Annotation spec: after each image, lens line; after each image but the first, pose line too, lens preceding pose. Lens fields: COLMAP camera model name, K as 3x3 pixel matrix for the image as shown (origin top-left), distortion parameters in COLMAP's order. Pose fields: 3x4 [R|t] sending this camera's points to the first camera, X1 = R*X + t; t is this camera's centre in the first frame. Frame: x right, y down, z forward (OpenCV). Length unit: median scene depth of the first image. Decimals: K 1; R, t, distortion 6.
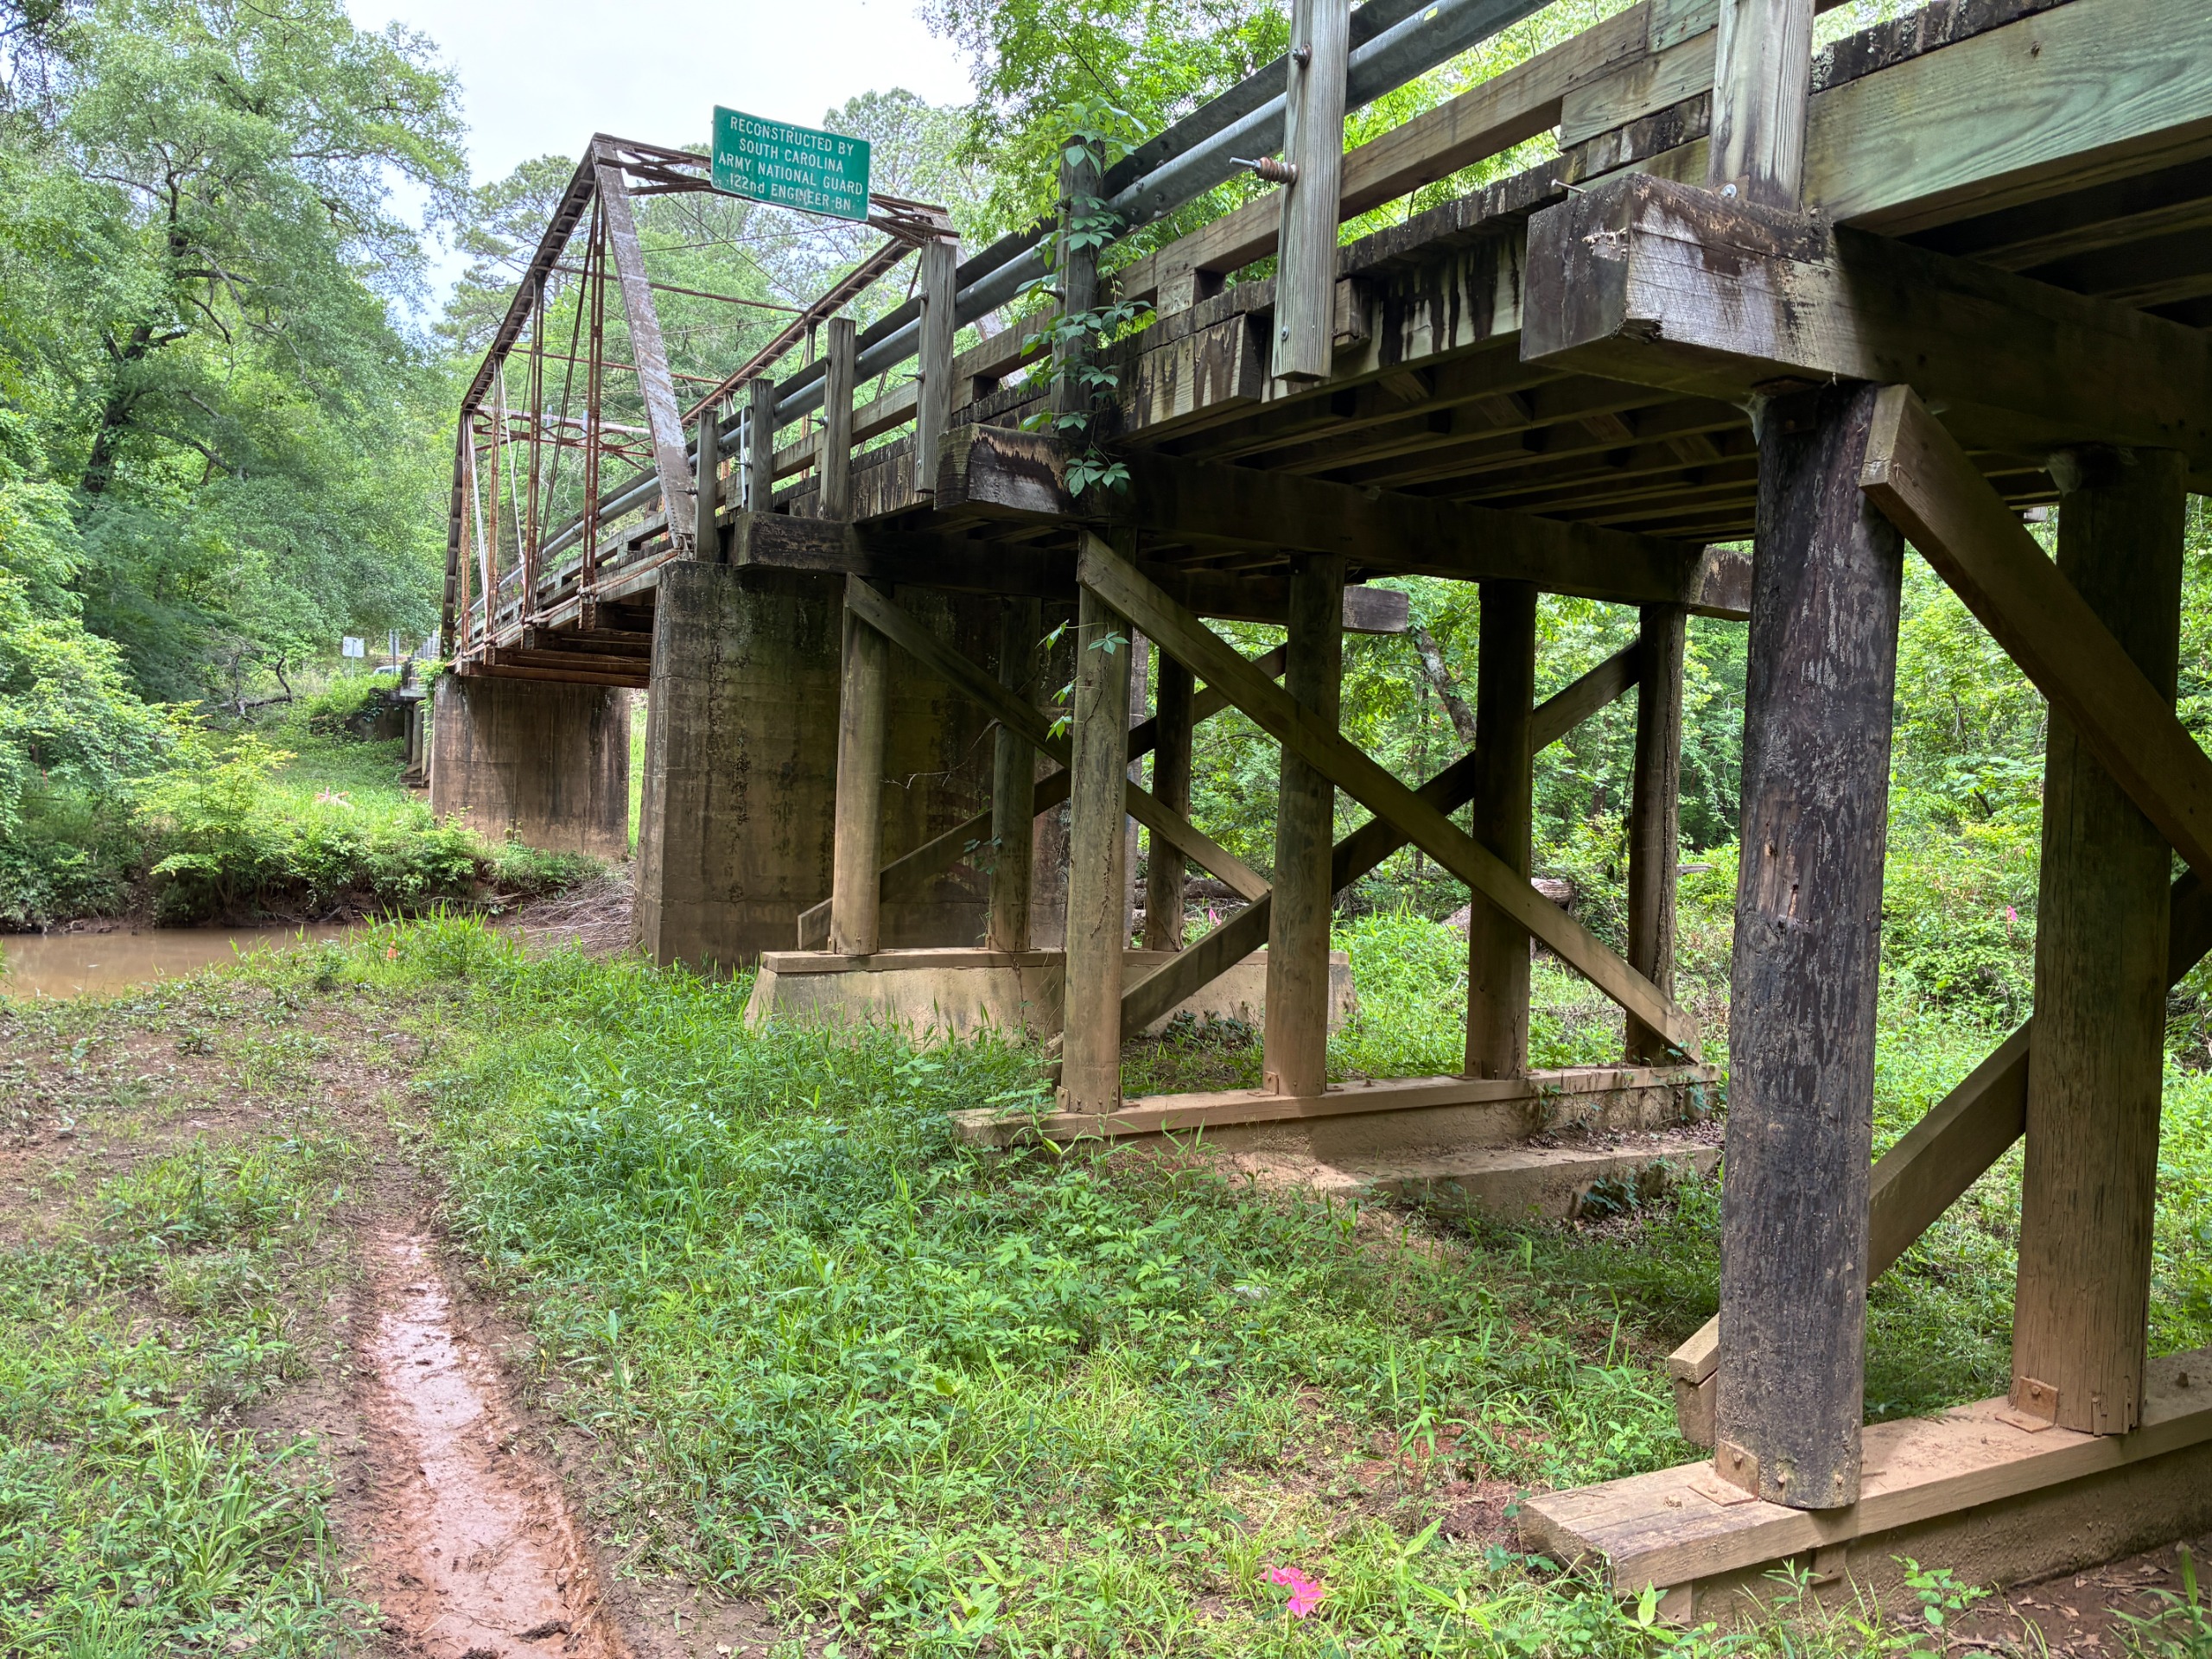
lens RADIAL K [[1631.8, 0, 1106.0], [0, 1631.8, 829.5], [0, 0, 1]] dist [-0.002470, -0.039135]
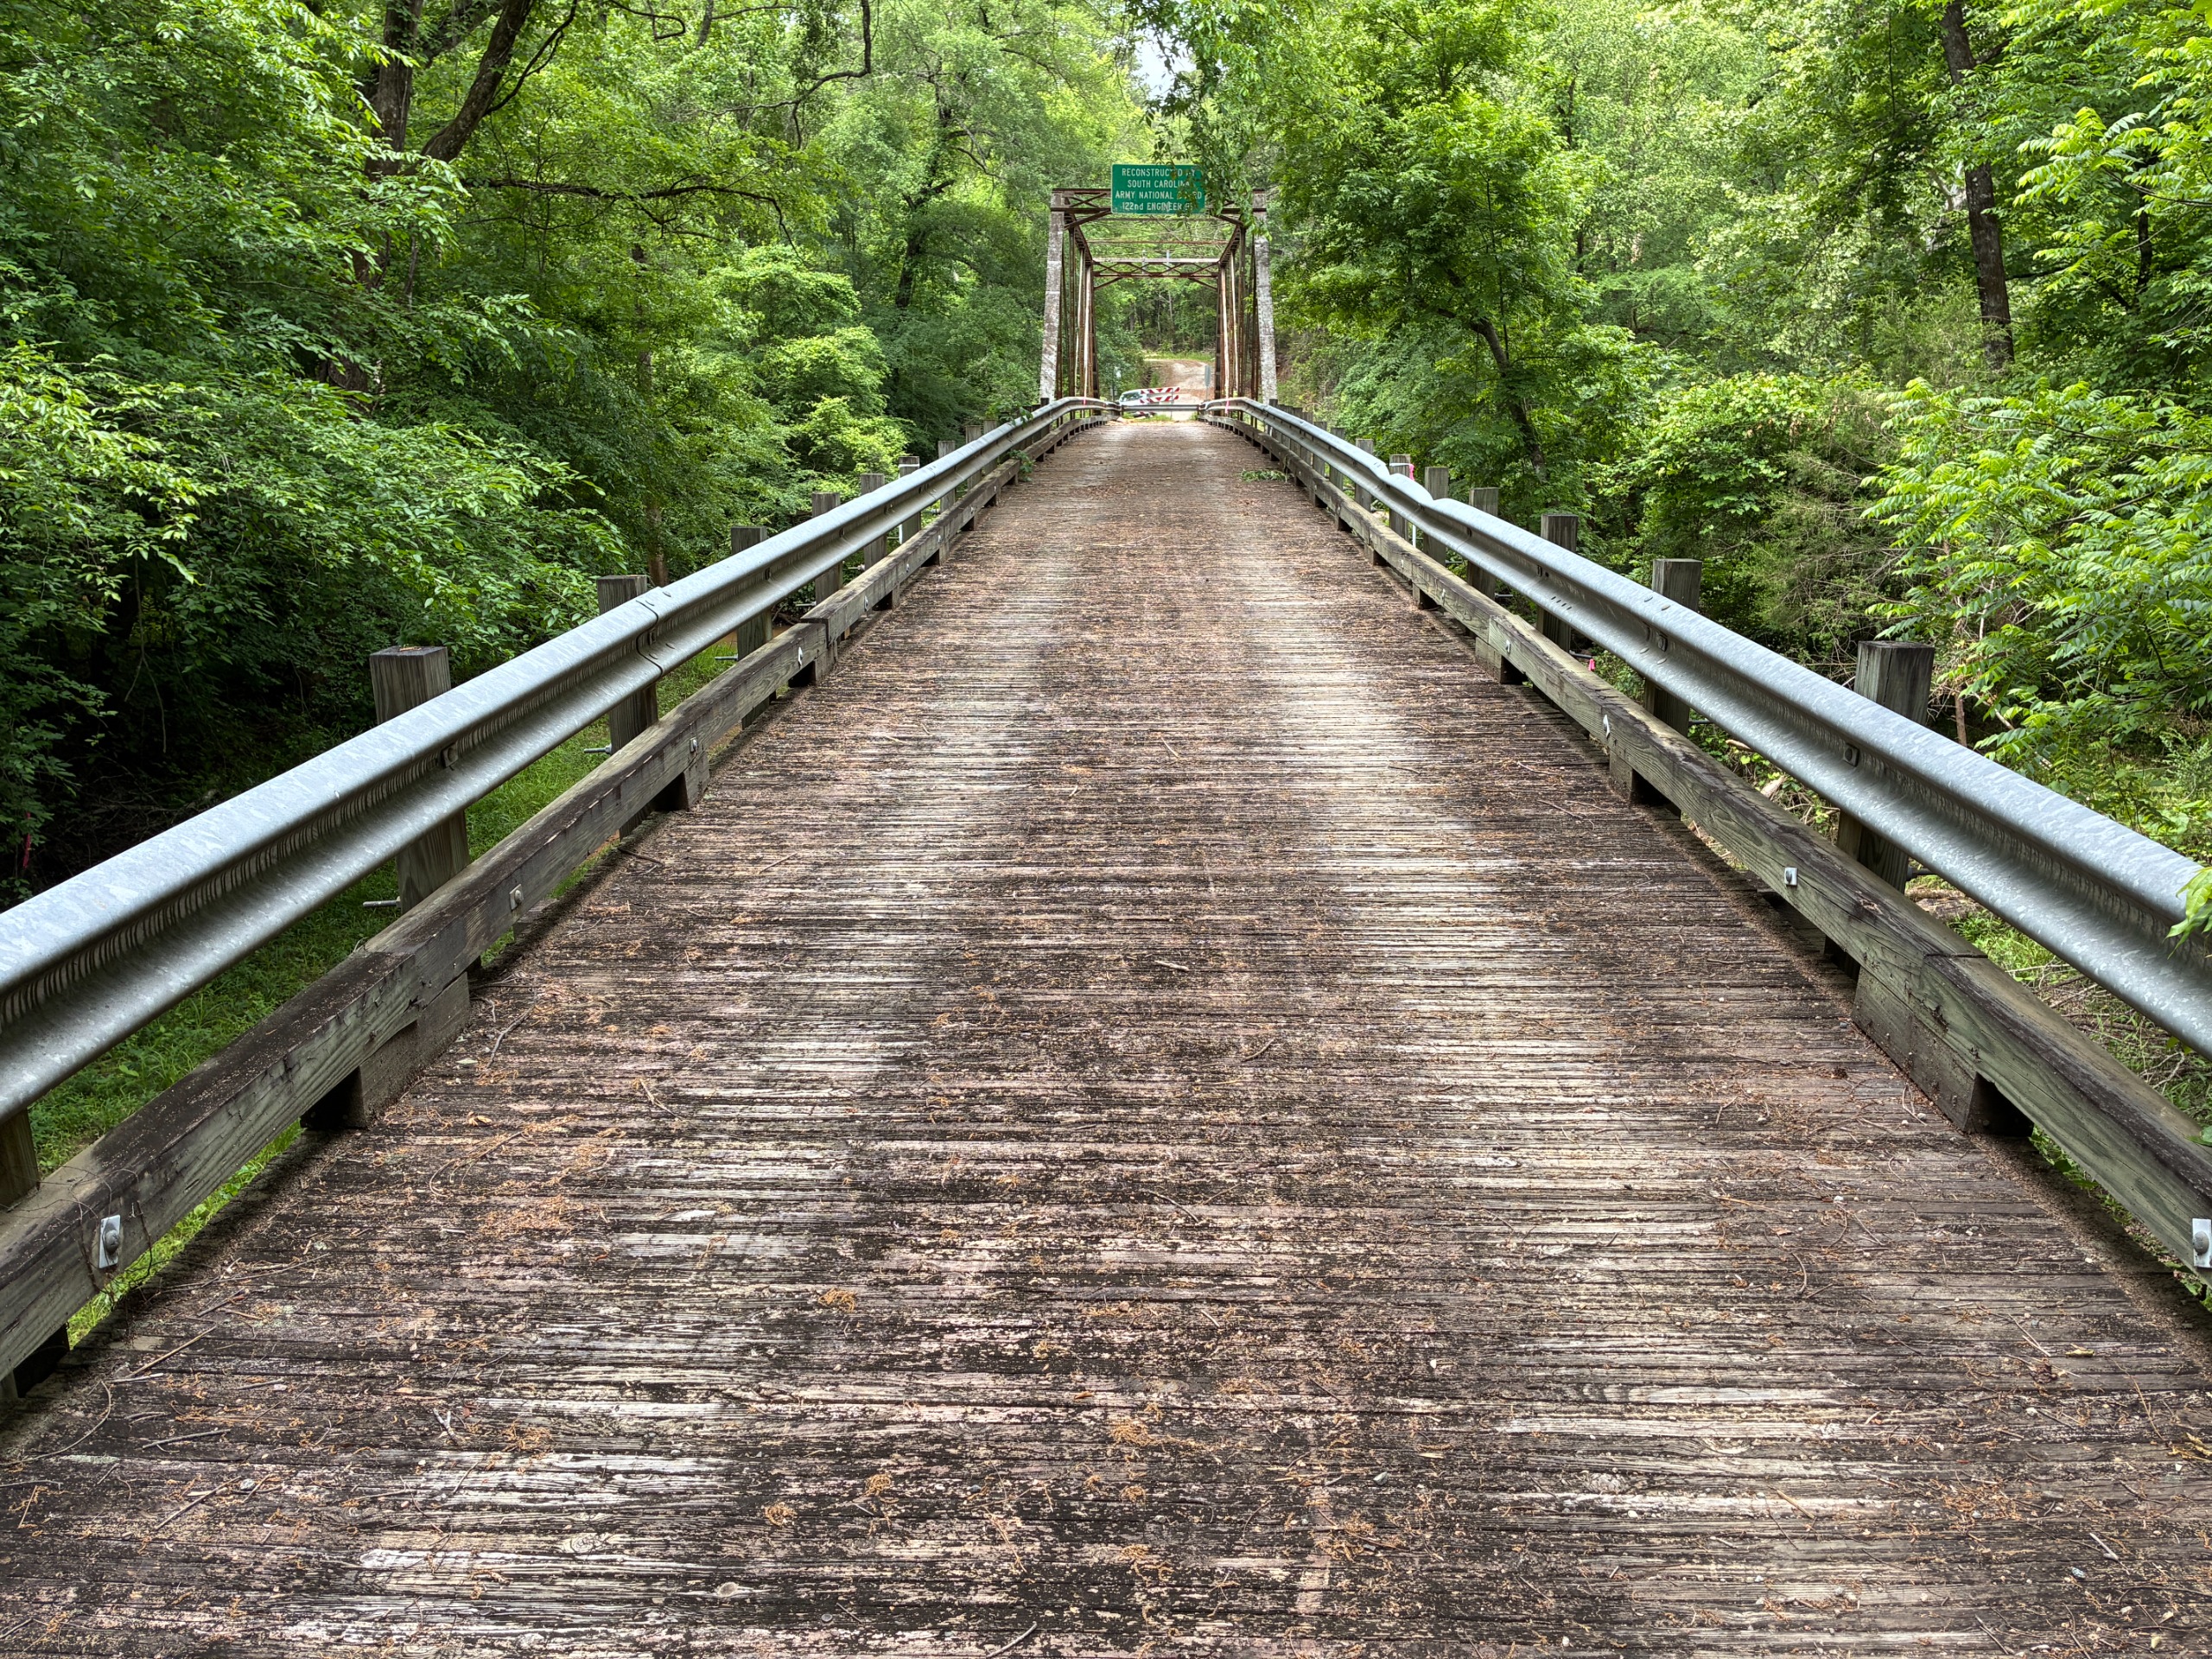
lens RADIAL K [[1631.8, 0, 1106.0], [0, 1631.8, 829.5], [0, 0, 1]] dist [-0.002470, -0.039135]
pose [[0.878493, 0.077763, -0.471385, 0.362976], [0.023134, 0.978583, 0.204549, -0.061668], [0.477196, -0.190600, 0.857879, -0.358798]]
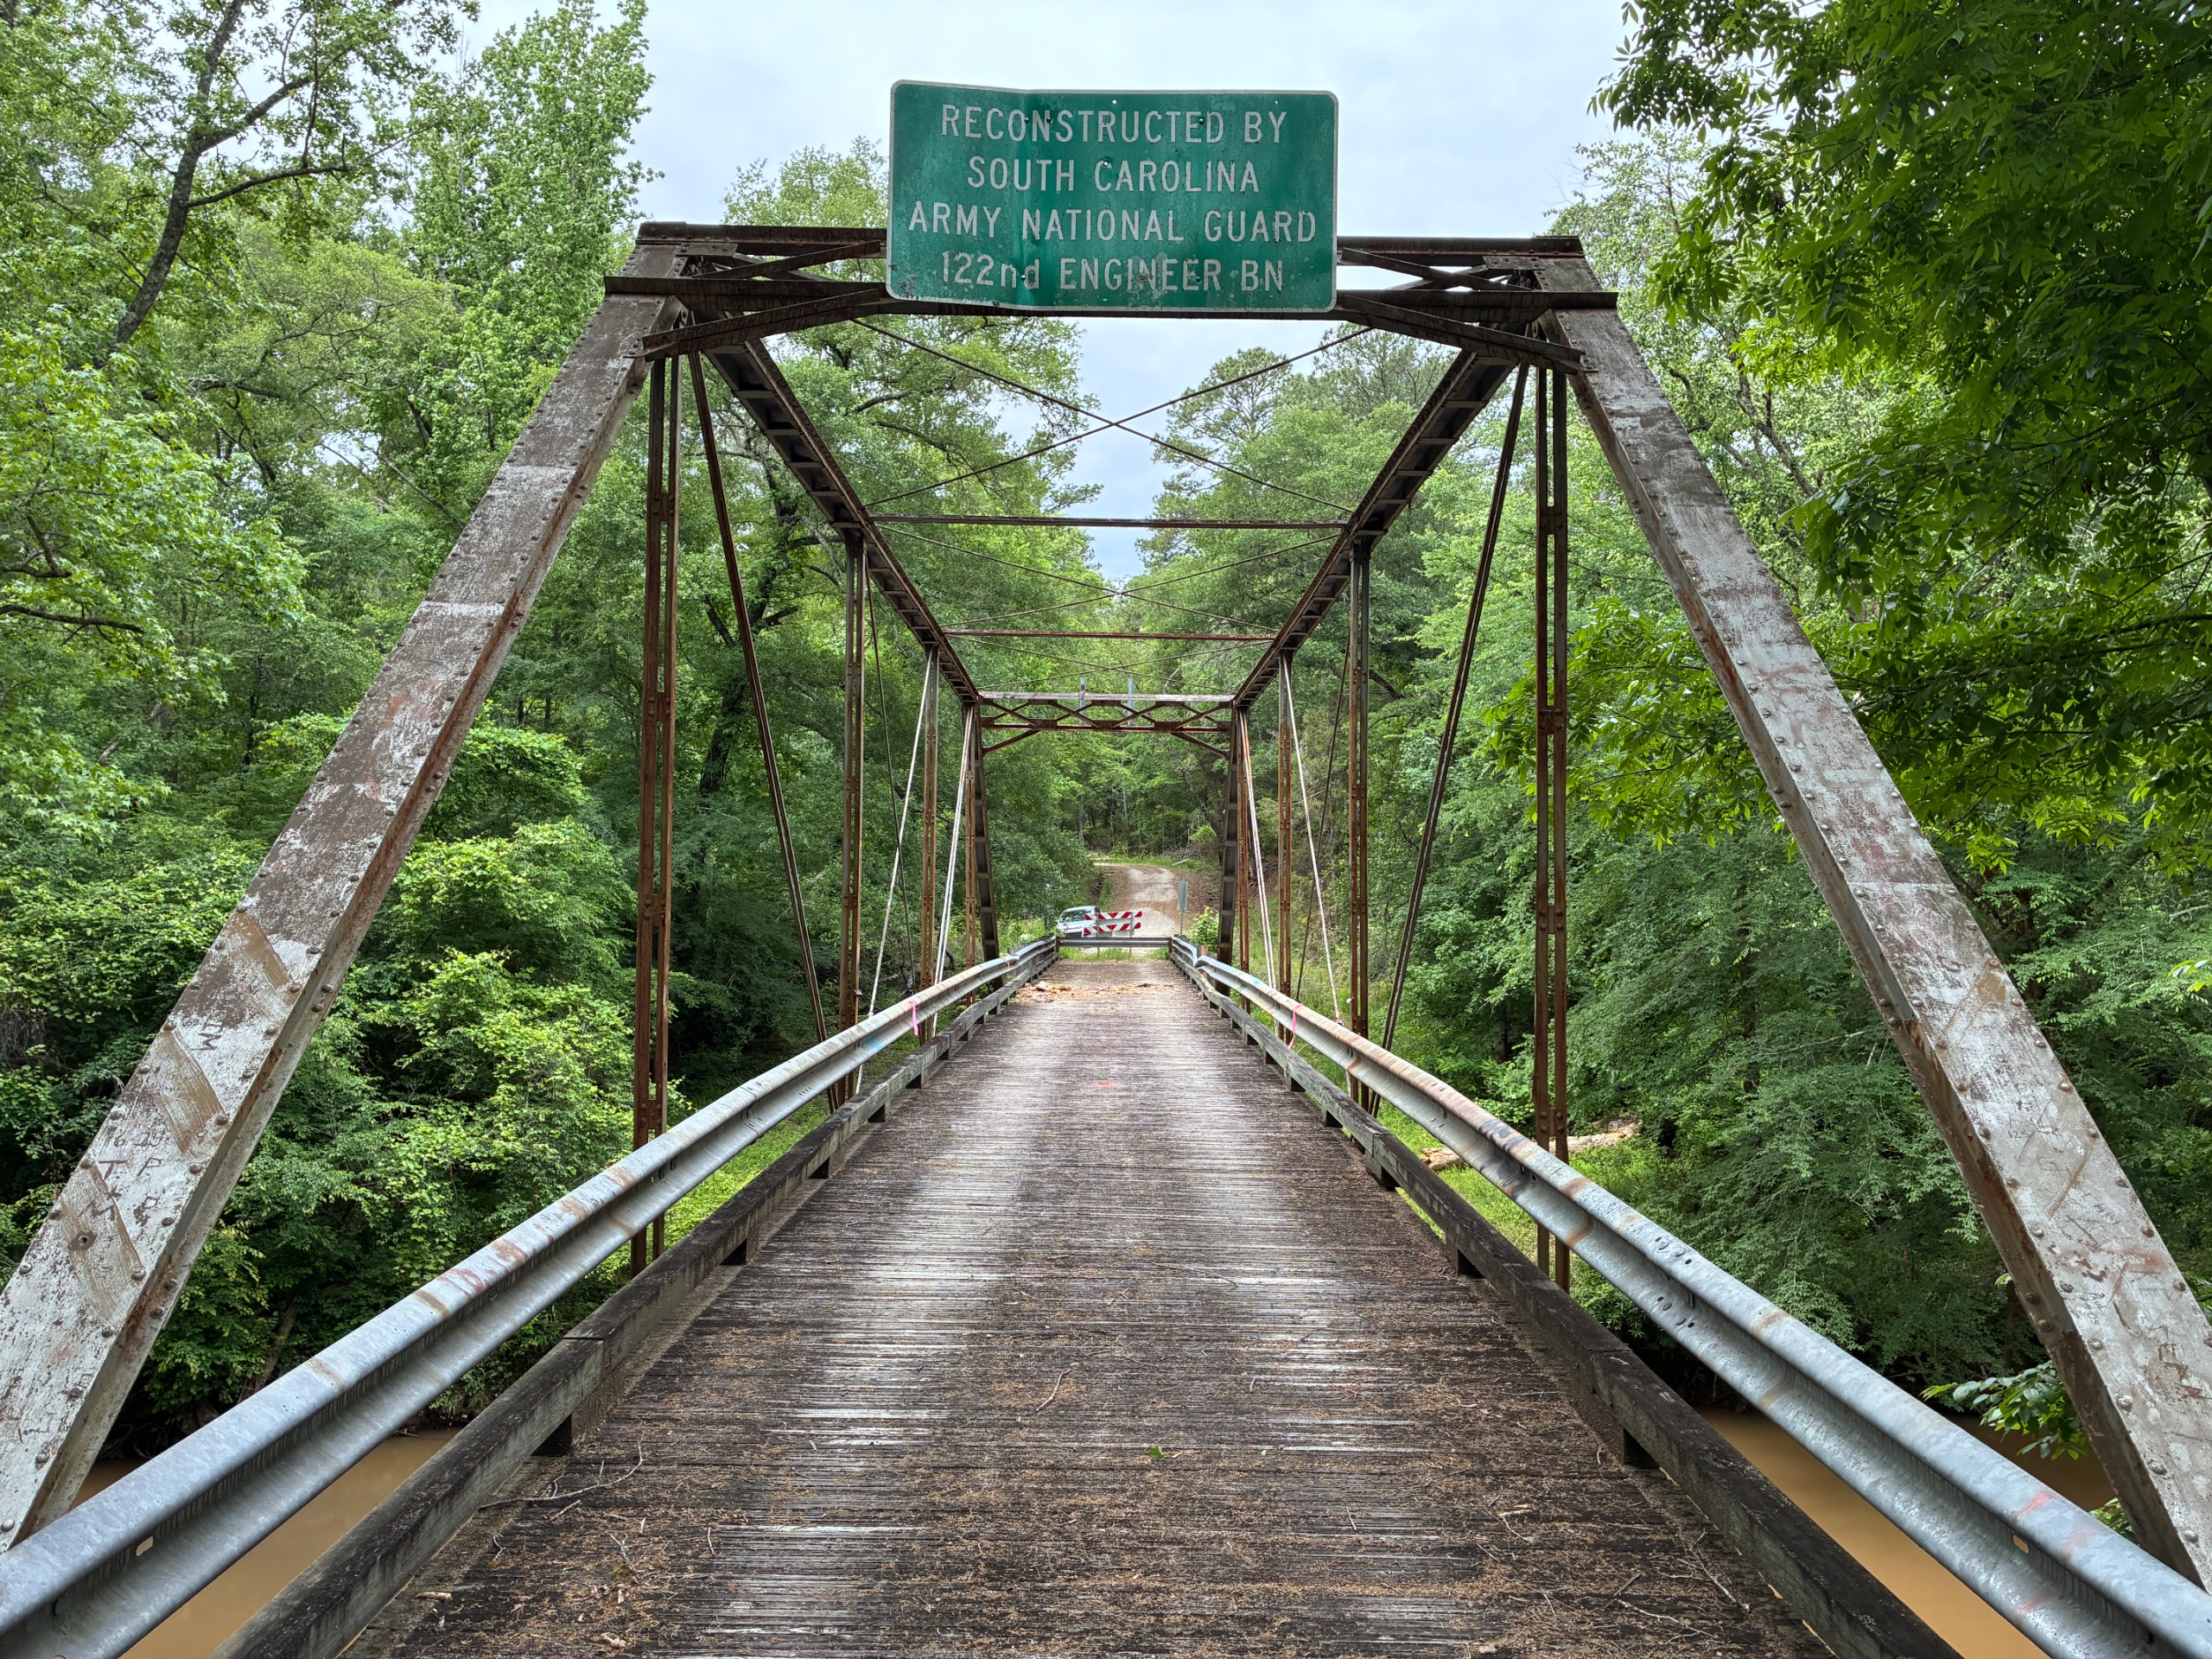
lens RADIAL K [[1603.5, 0, 1106.0], [0, 1603.5, 829.5], [0, 0, 1]] dist [-0.002946, -0.002571]
pose [[0.891884, -0.054233, -0.449000, -0.025537], [0.014959, 0.995778, -0.090562, -0.141533], [0.452016, 0.074054, 0.888930, 0.414632]]
